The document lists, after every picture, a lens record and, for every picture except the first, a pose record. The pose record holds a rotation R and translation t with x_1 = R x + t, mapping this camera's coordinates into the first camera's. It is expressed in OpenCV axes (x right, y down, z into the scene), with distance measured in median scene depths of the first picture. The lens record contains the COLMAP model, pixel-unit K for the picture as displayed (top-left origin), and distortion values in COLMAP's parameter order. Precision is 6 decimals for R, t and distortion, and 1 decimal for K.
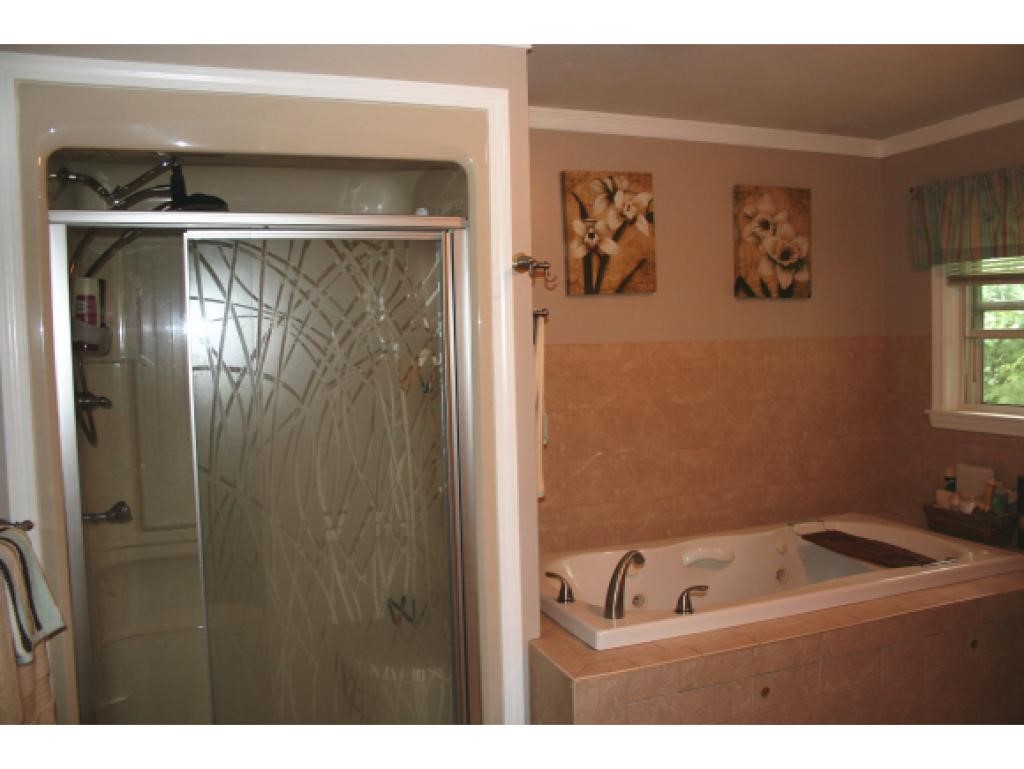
lens RADIAL K [[848.0, 0, 512.0], [0, 848.0, 384.5], [0, 0, 1]] dist [-0.156627, 0.144018]
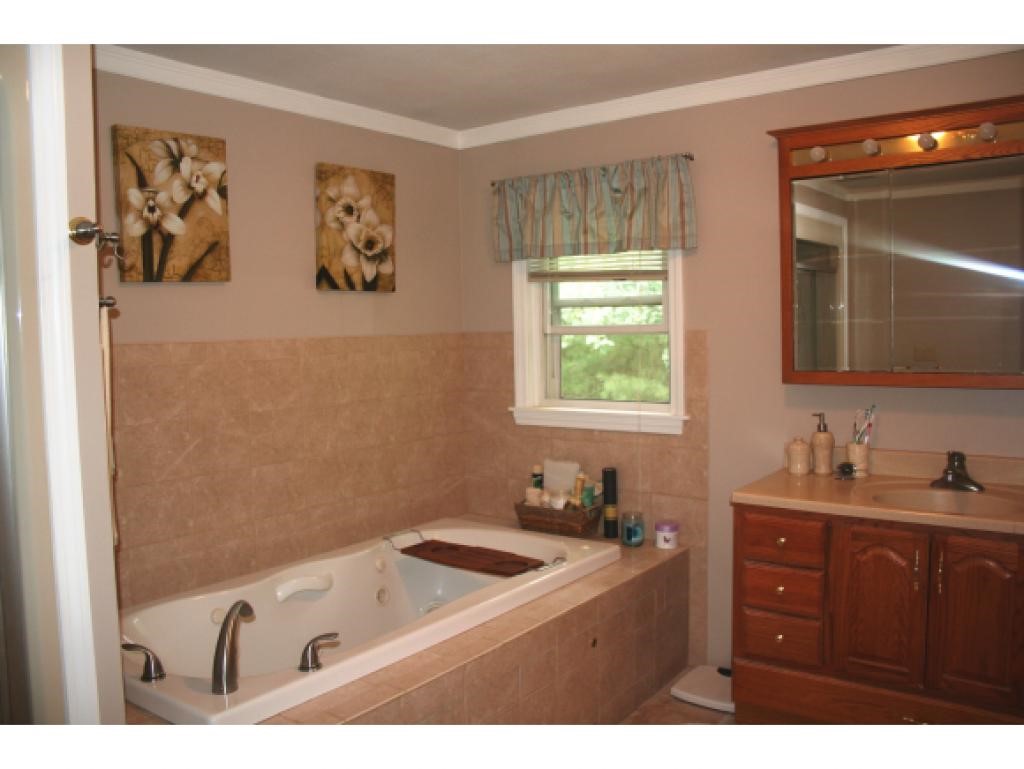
lens RADIAL K [[848.0, 0, 512.0], [0, 848.0, 384.5], [0, 0, 1]] dist [-0.156627, 0.144018]
pose [[0.846086, -0.029224, 0.532245, -0.037534], [0.029214, 0.999538, 0.008442, -0.005290], [-0.532246, 0.008406, 0.846548, 0.146441]]
